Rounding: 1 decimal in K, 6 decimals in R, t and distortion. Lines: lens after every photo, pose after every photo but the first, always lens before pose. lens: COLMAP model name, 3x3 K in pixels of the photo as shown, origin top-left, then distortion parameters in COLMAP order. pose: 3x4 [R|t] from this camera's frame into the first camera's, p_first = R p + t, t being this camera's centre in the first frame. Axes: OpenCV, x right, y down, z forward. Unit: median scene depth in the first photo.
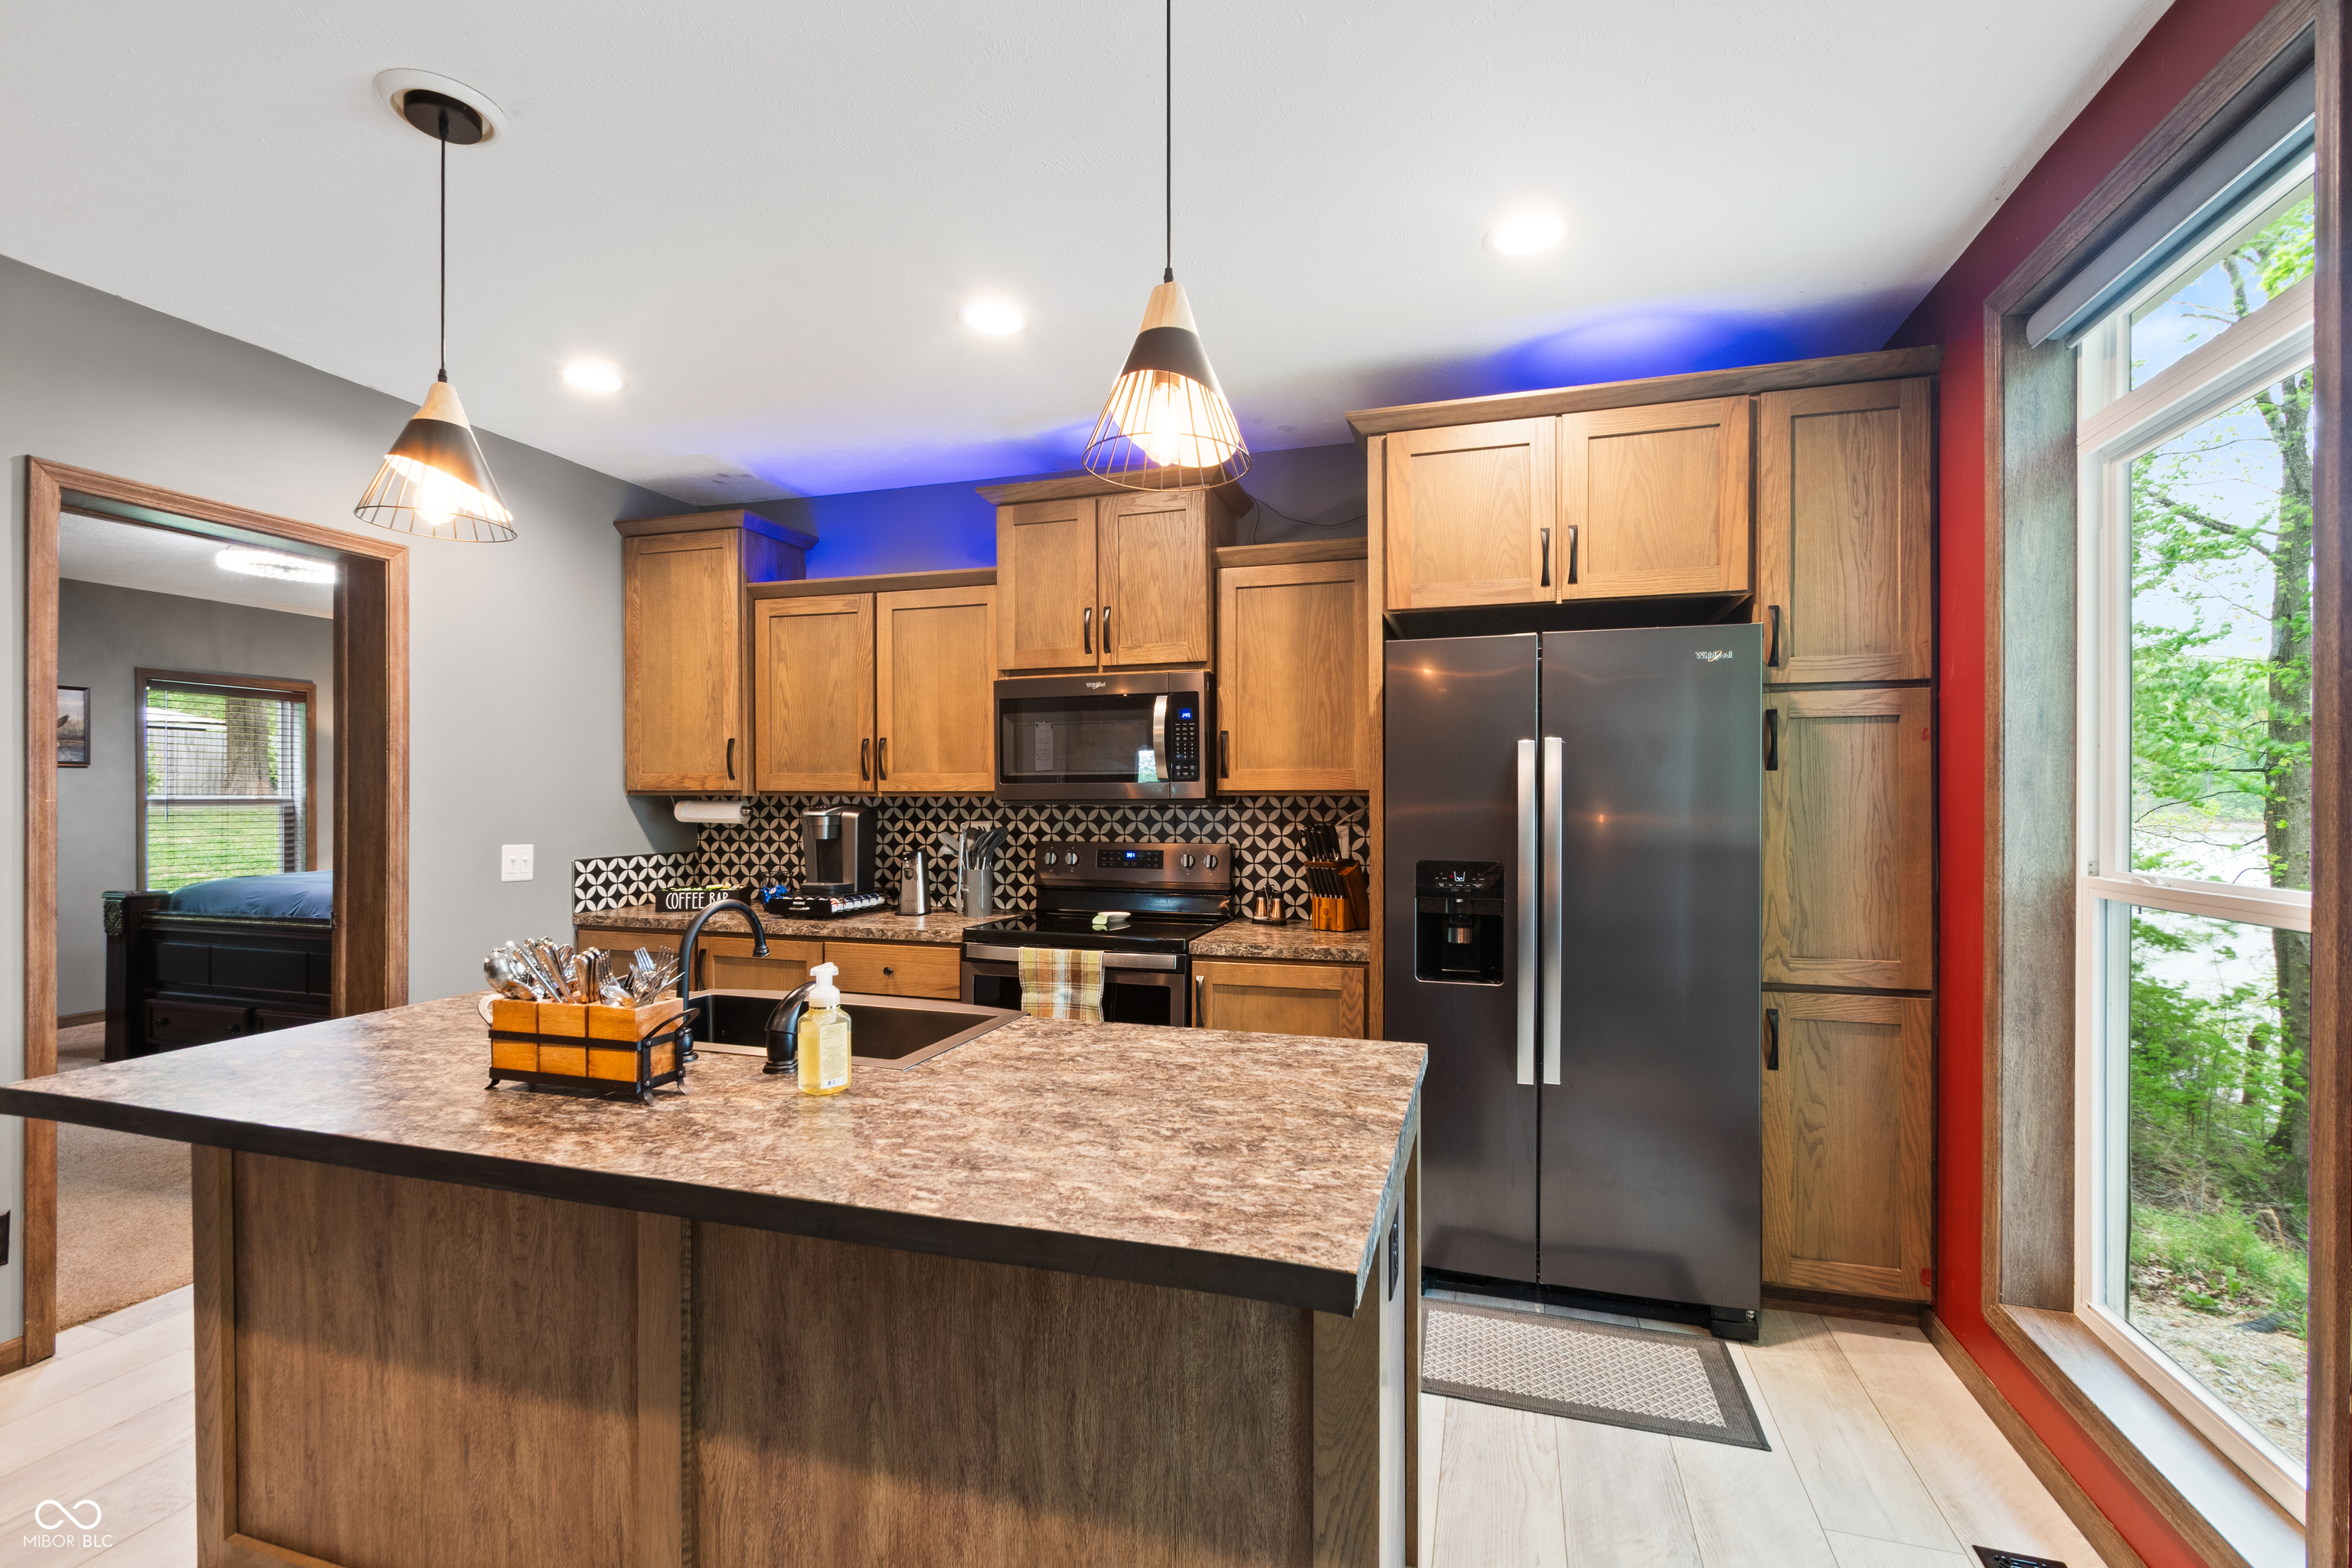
lens RADIAL K [[1040.7, 0, 1181.0], [0, 1040.7, 796.4], [0, 0, 1]] dist [0.009250, -0.006108]
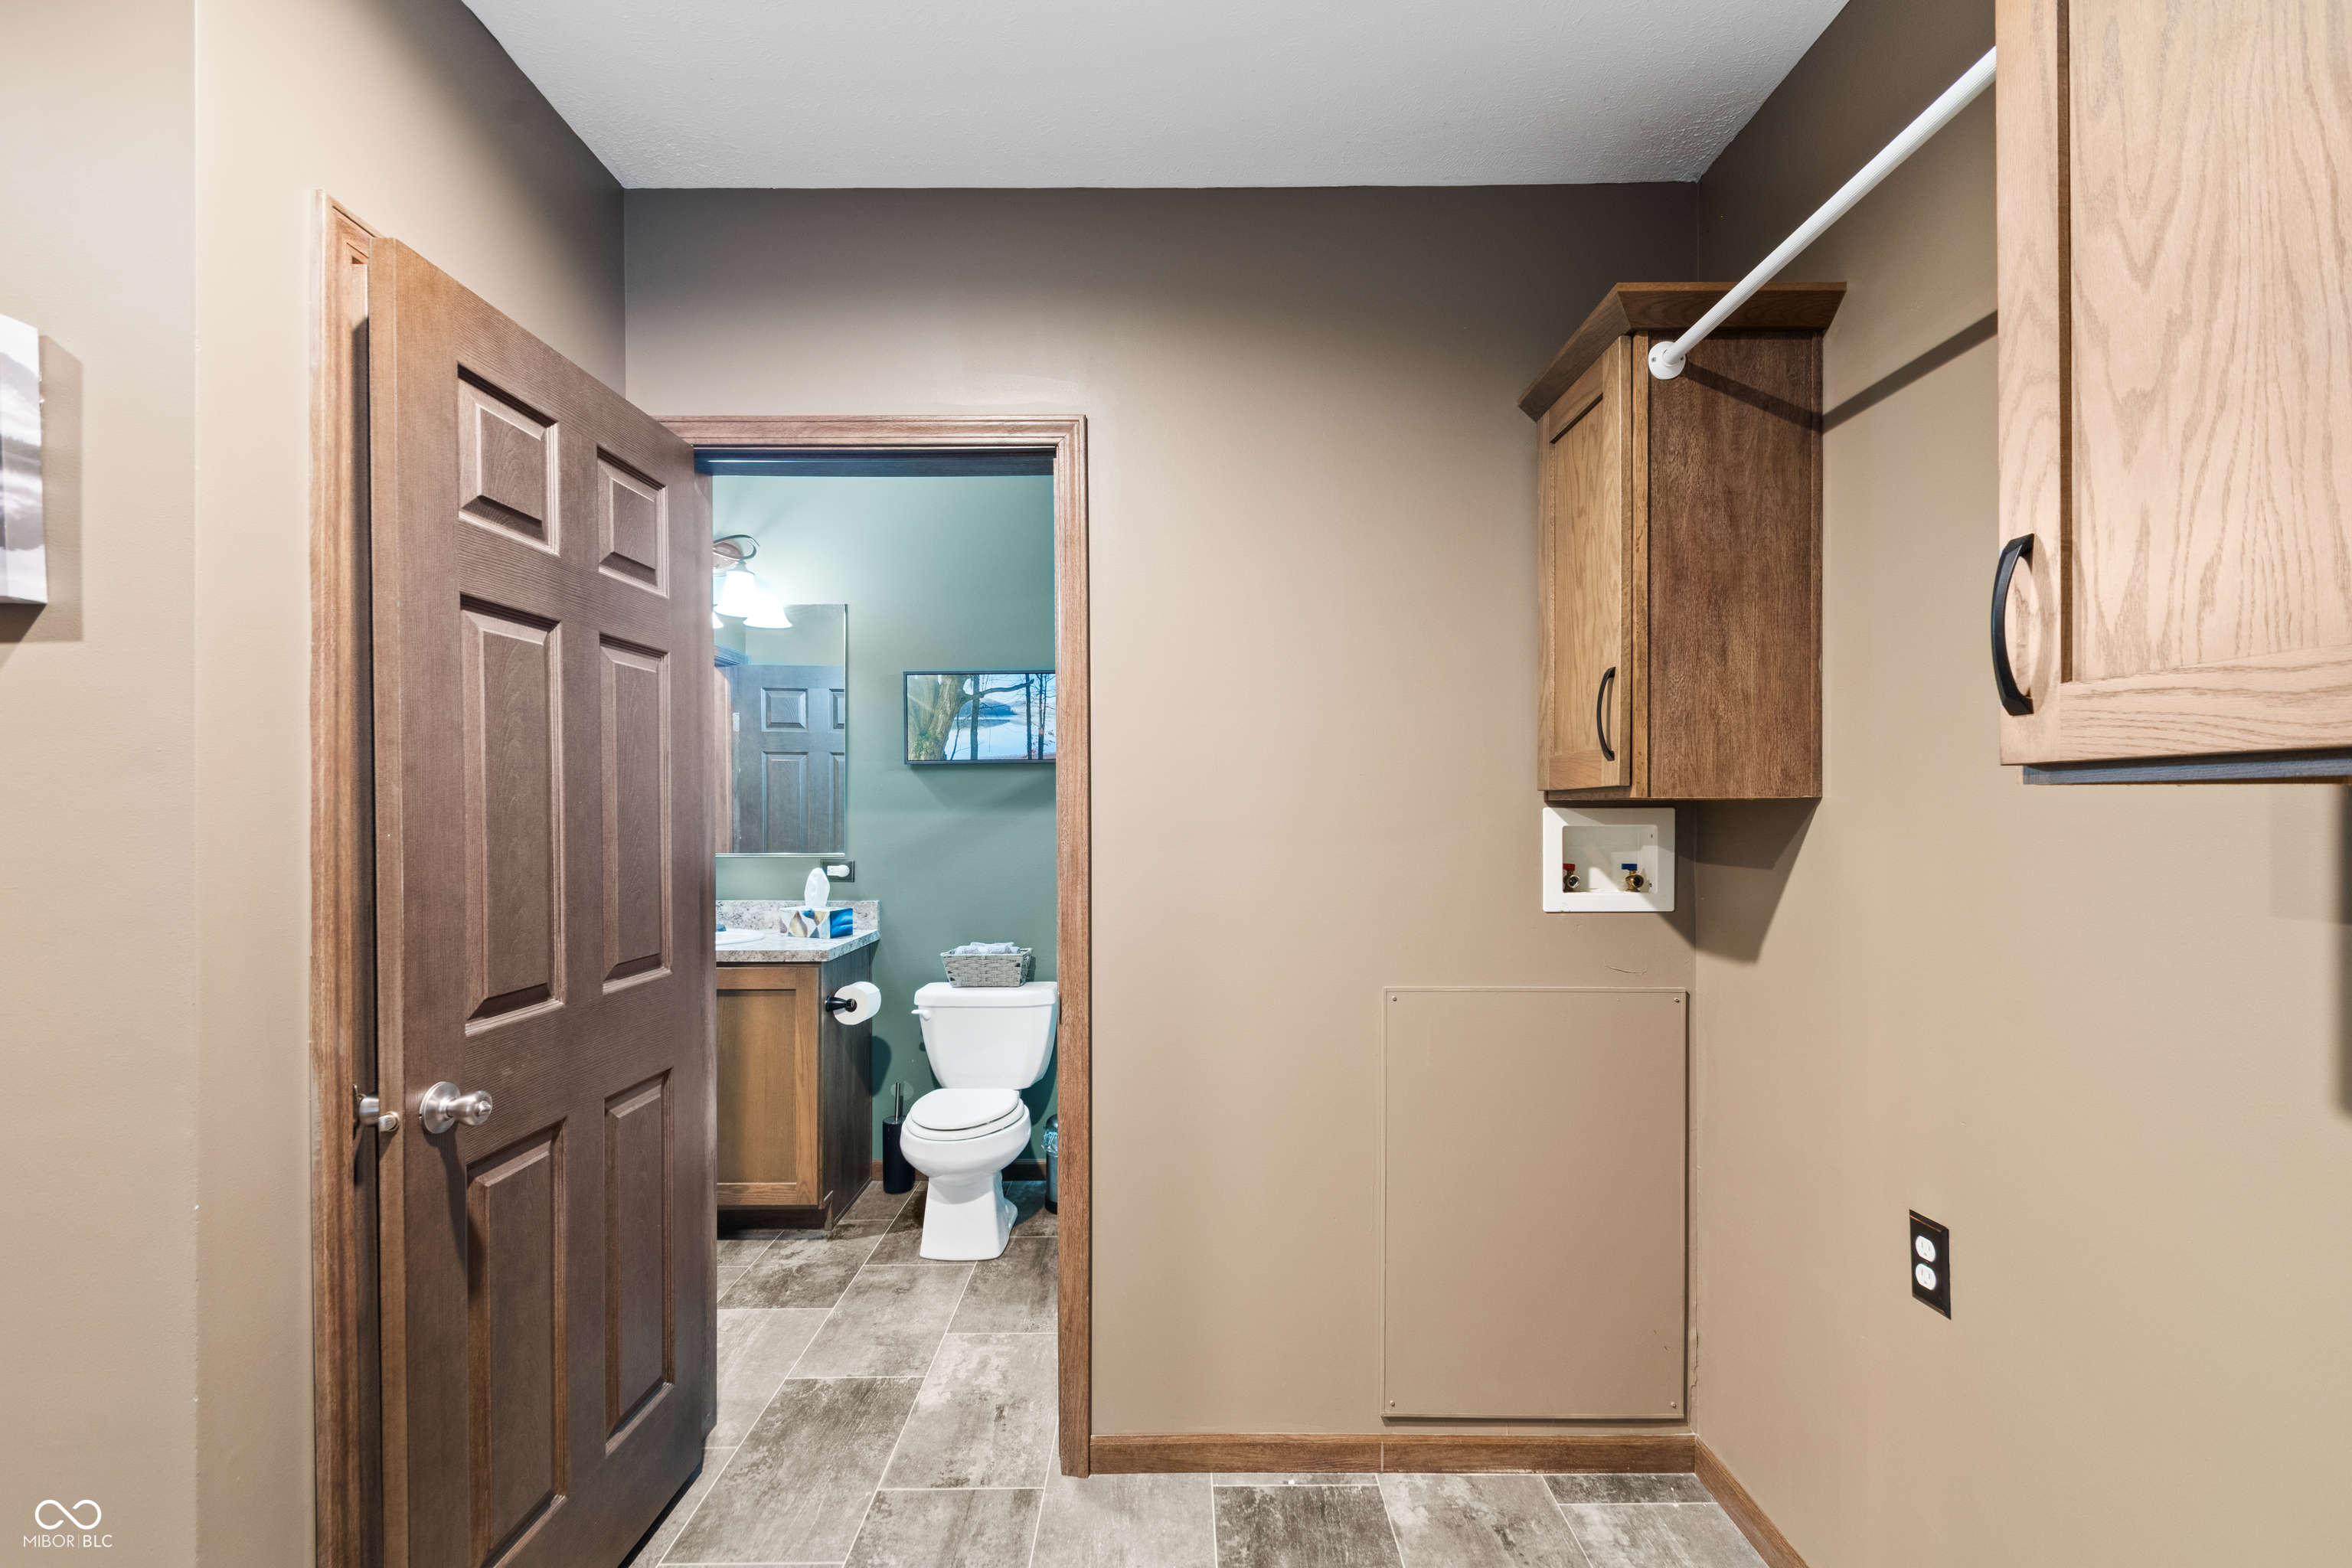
lens RADIAL K [[1040.7, 0, 1182.9], [0, 1040.7, 791.7], [0, 0, 1]] dist [0.009250, -0.006108]
pose [[0.950163, -0.004968, 0.311713, -0.730917], [0.004422, 0.999987, 0.002460, 0.374646], [-0.311721, -0.000959, 0.950173, 0.080571]]
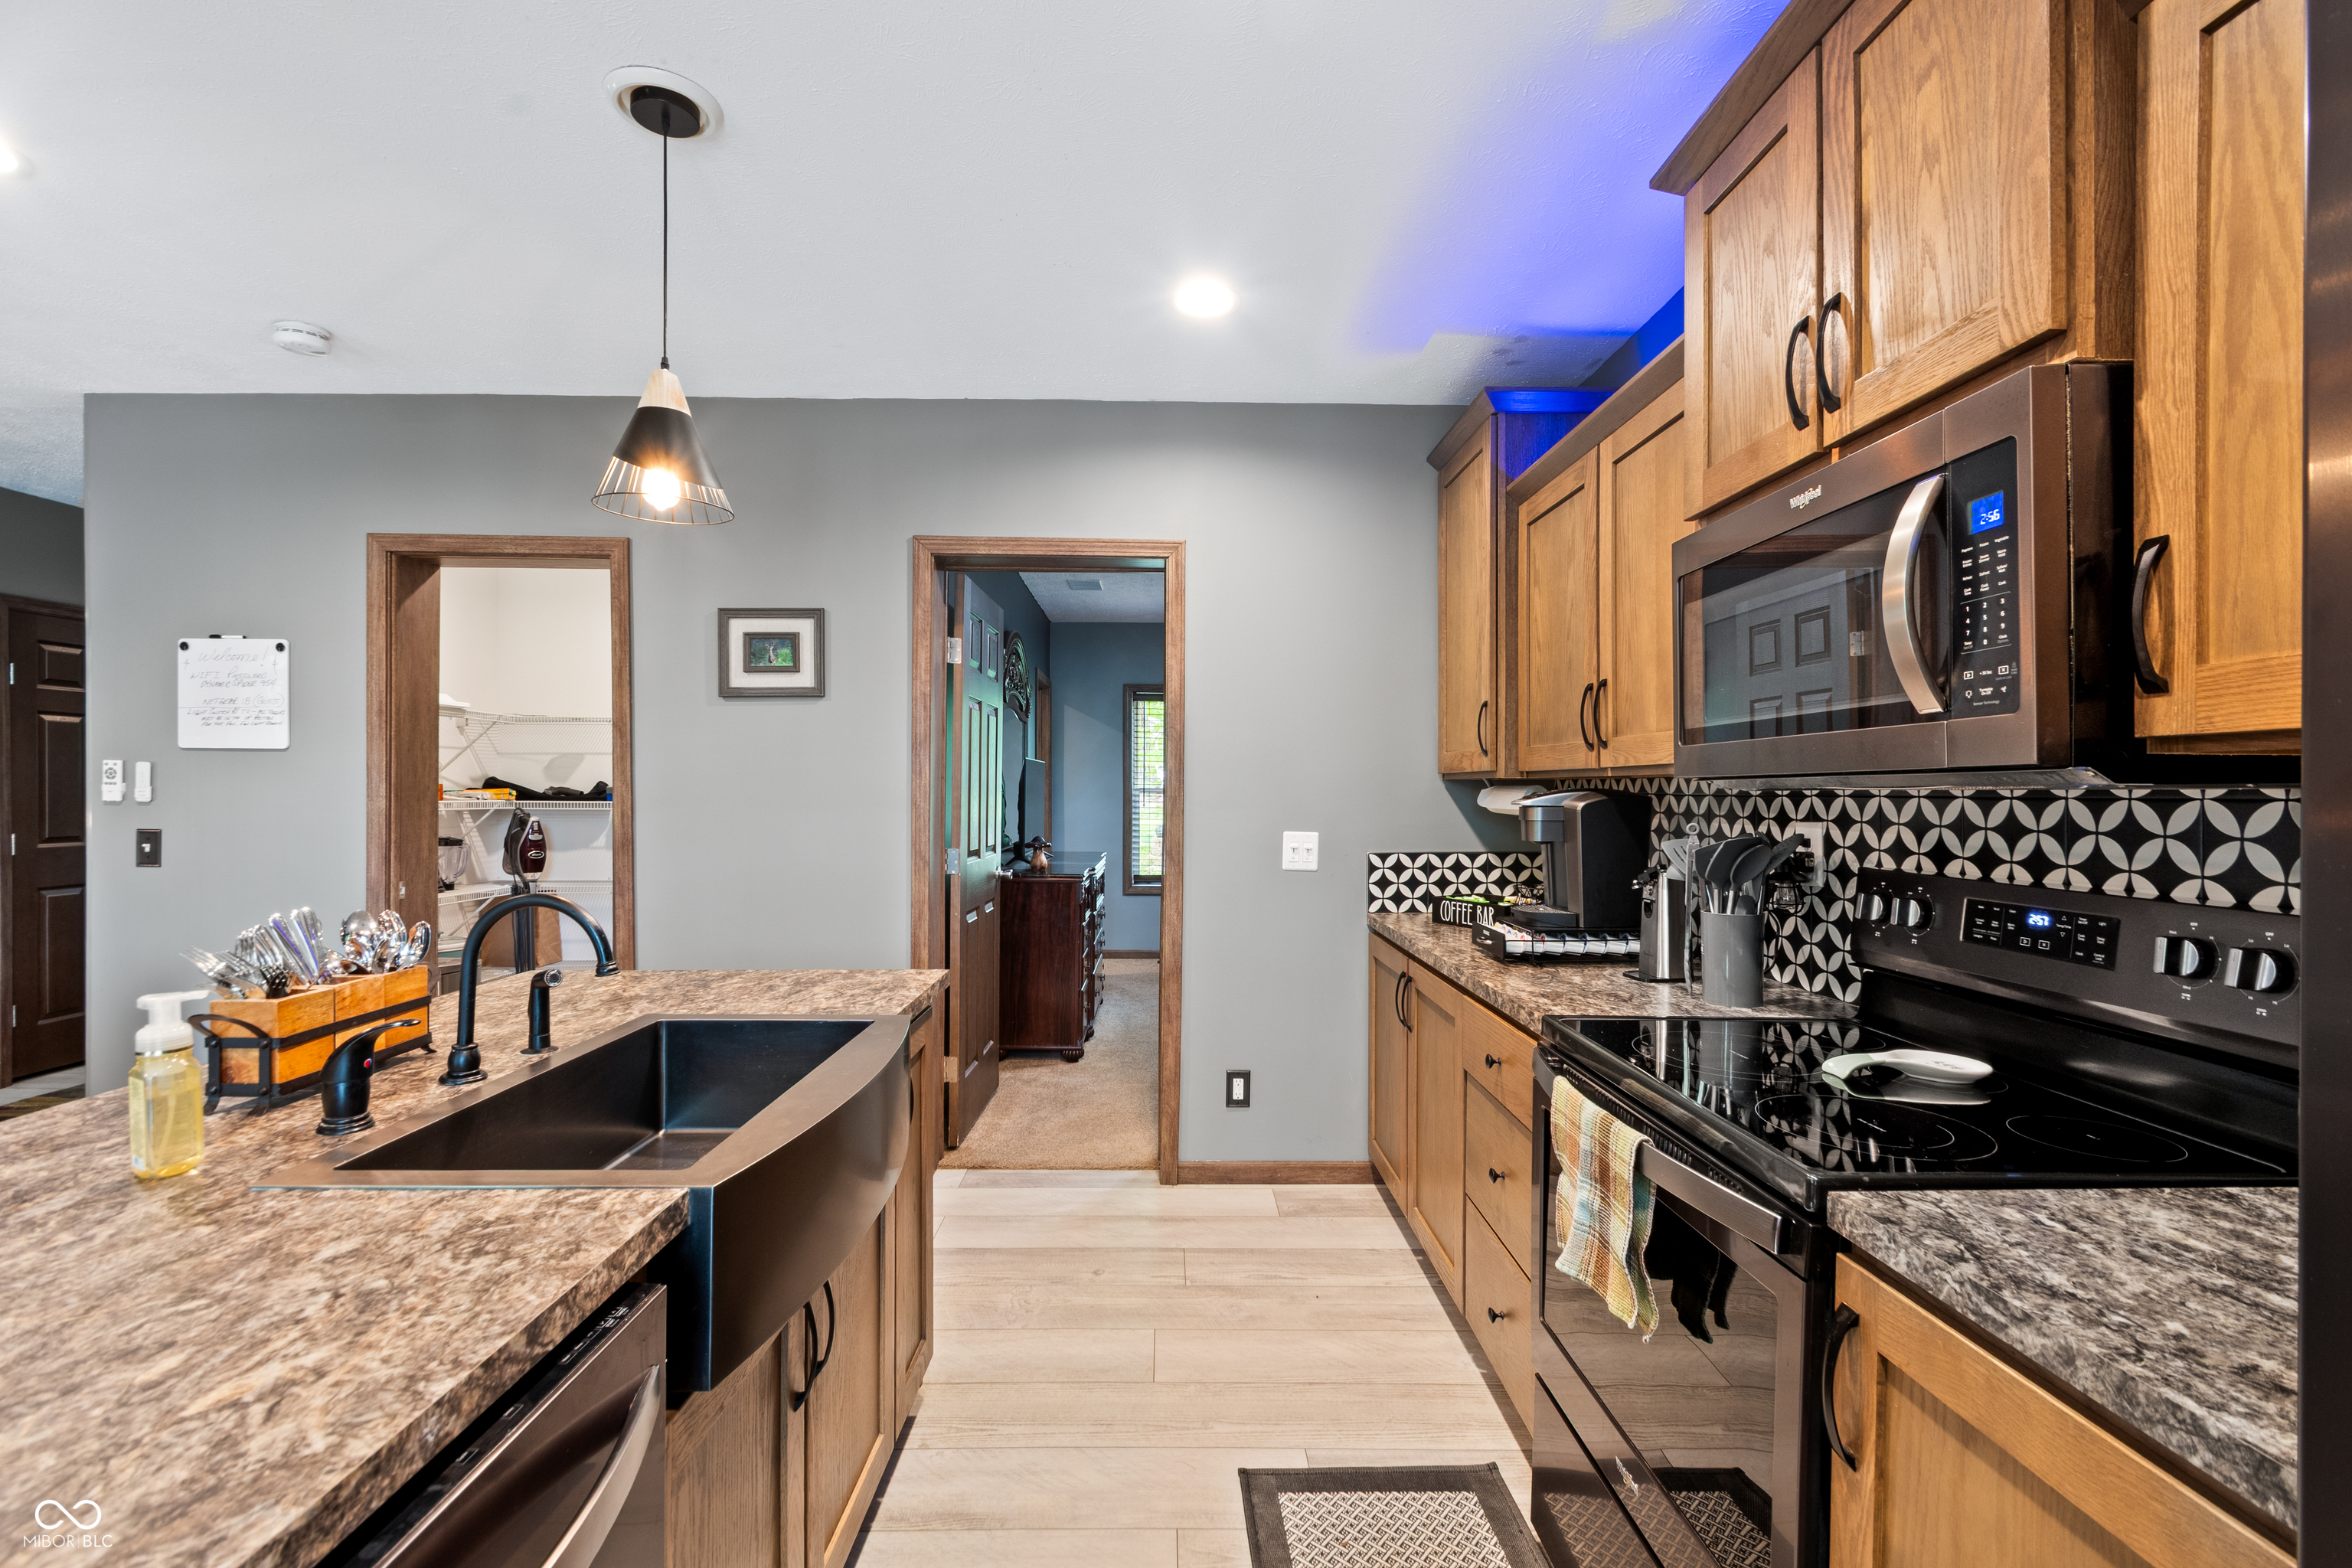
lens RADIAL K [[1040.7, 0, 1177.7], [0, 1040.7, 803.4], [0, 0, 1]] dist [0.009250, -0.006108]
pose [[0.308839, 0.011246, -0.951048, 0.254332], [-0.002946, 0.999937, 0.010868, 0.011755], [0.951110, -0.000555, 0.308853, 0.679179]]
